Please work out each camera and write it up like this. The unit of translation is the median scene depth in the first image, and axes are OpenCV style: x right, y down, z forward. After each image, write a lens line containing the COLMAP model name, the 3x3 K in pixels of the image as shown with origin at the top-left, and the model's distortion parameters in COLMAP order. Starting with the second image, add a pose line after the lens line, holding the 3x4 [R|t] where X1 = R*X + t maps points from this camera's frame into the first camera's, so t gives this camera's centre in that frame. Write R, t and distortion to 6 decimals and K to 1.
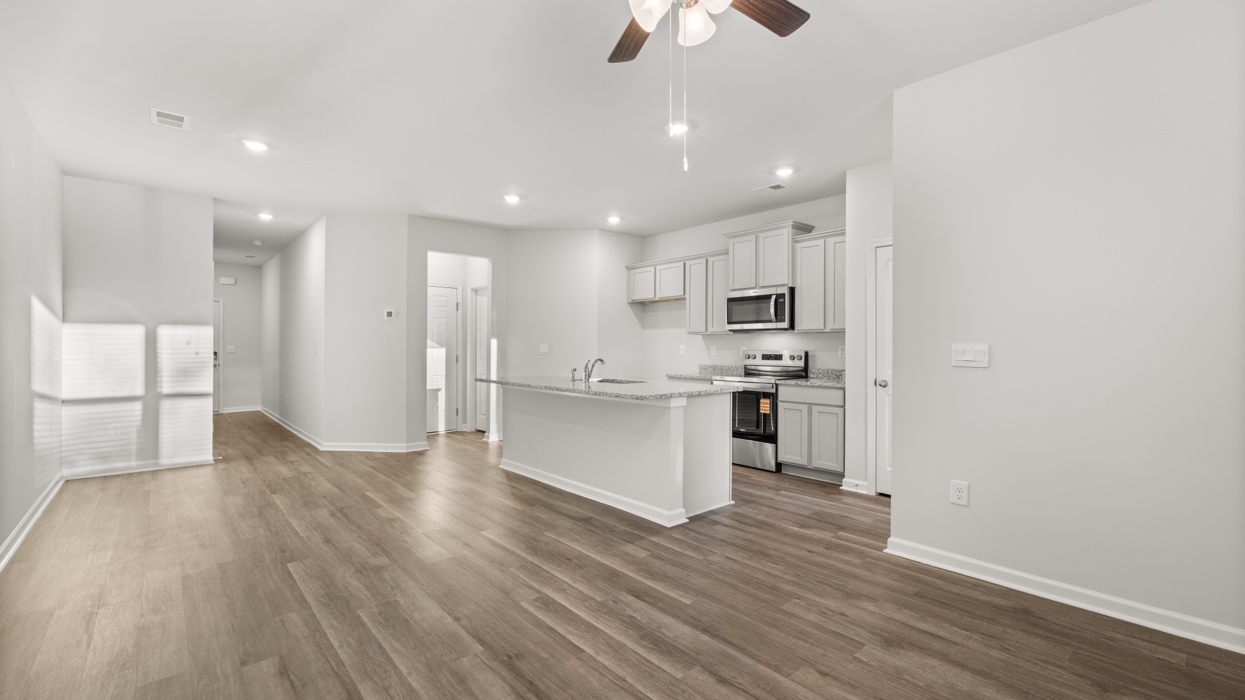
lens RADIAL K [[519.6, 0, 616.4], [0, 519.6, 346.2], [0, 0, 1]] dist [0.001657, 0.000124]
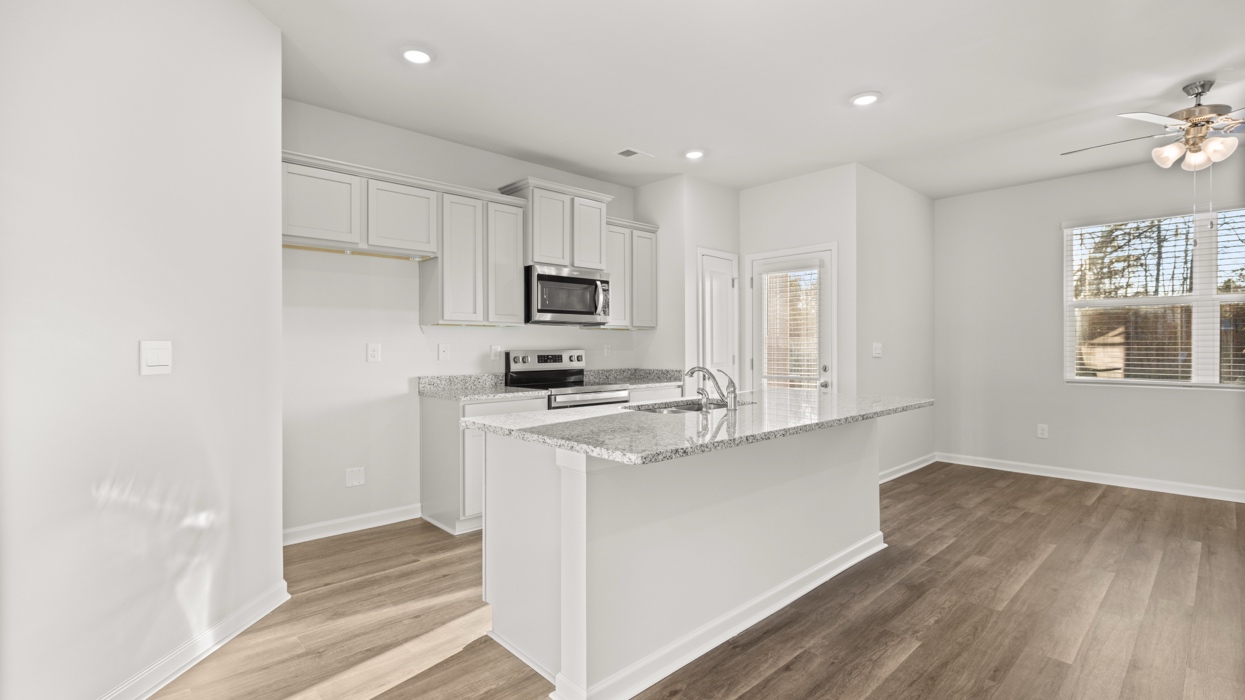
lens RADIAL K [[560.5, 0, 619.0], [0, 560.5, 349.5], [0, 0, 1]] dist [-0.004051, -0.000211]
pose [[-0.024592, -0.008474, 0.999662, -0.592342], [-0.000052, 0.999964, 0.008475, 0.000374], [-0.999698, 0.000156, -0.024592, 1.034576]]
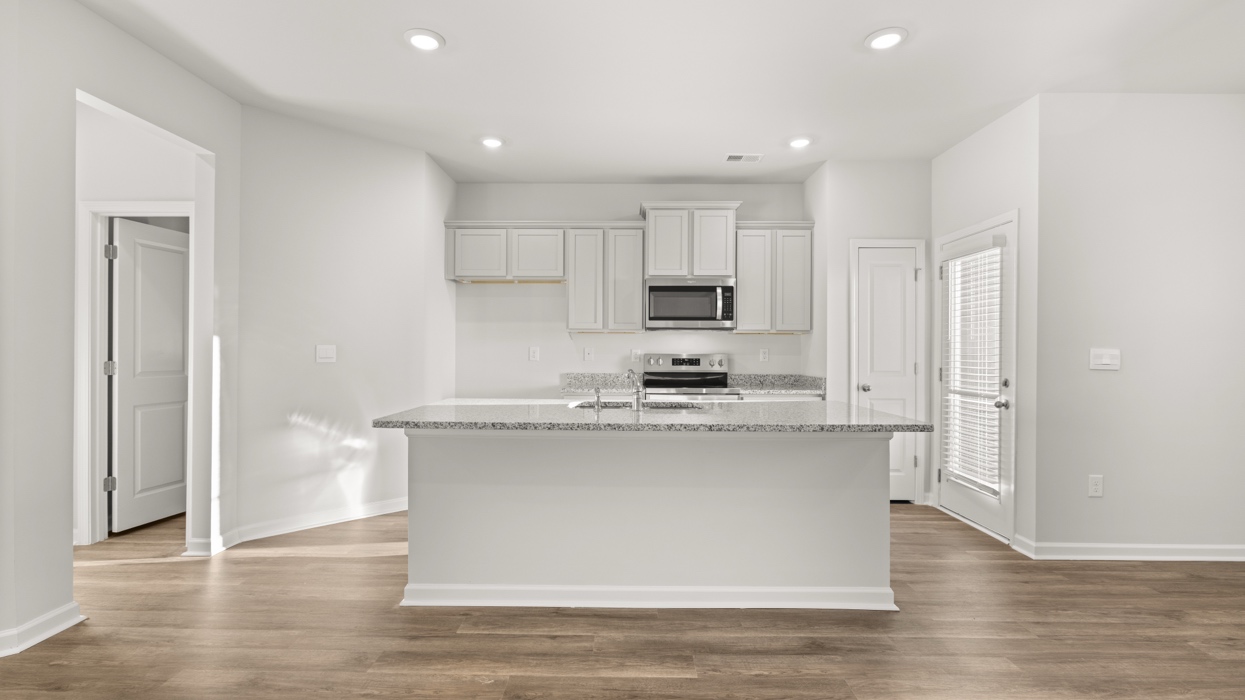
lens RADIAL K [[560.5, 0, 619.0], [0, 560.5, 349.5], [0, 0, 1]] dist [-0.004051, -0.000211]
pose [[0.667919, 0.001795, 0.744232, -0.491712], [-0.005293, 0.999983, 0.002339, -0.000170], [-0.744215, -0.005501, 0.667917, 0.543340]]
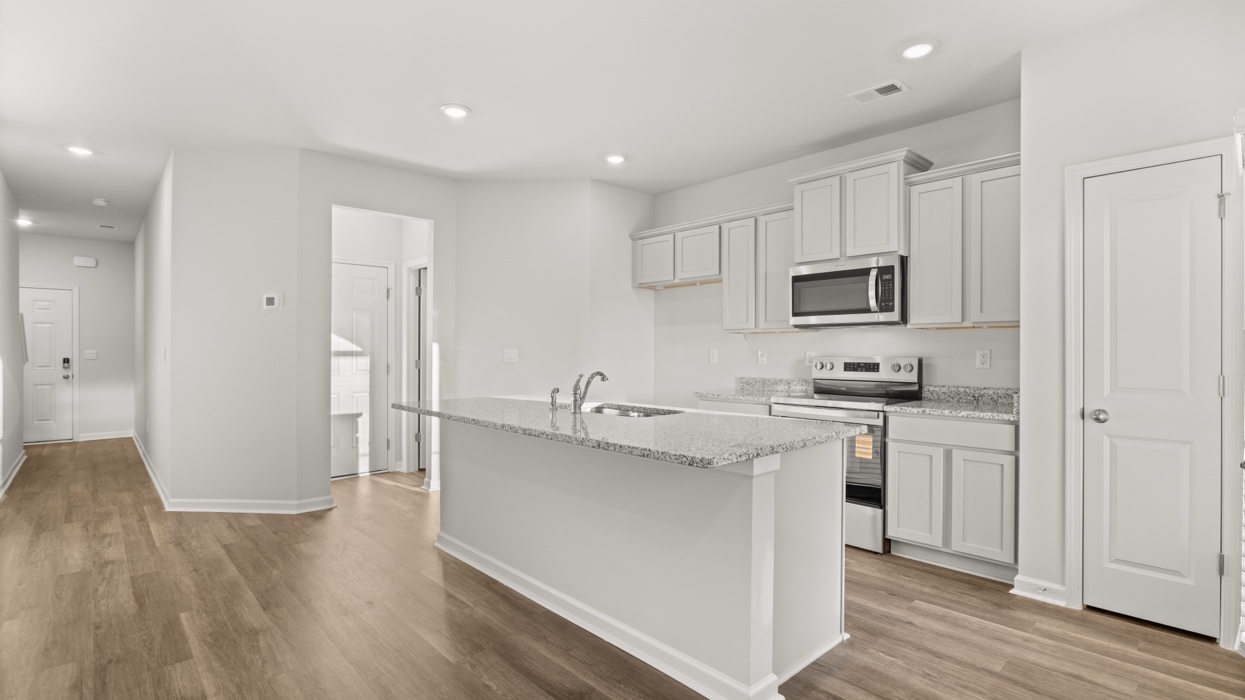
lens RADIAL K [[576.9, 0, 617.4], [0, 576.9, 353.4], [0, 0, 1]] dist [-0.004793, -0.000051]
pose [[0.999680, -0.000700, 0.025277, -0.026071], [0.000540, 0.999980, 0.006340, -0.000854], [-0.025281, -0.006324, 0.999660, 0.324598]]
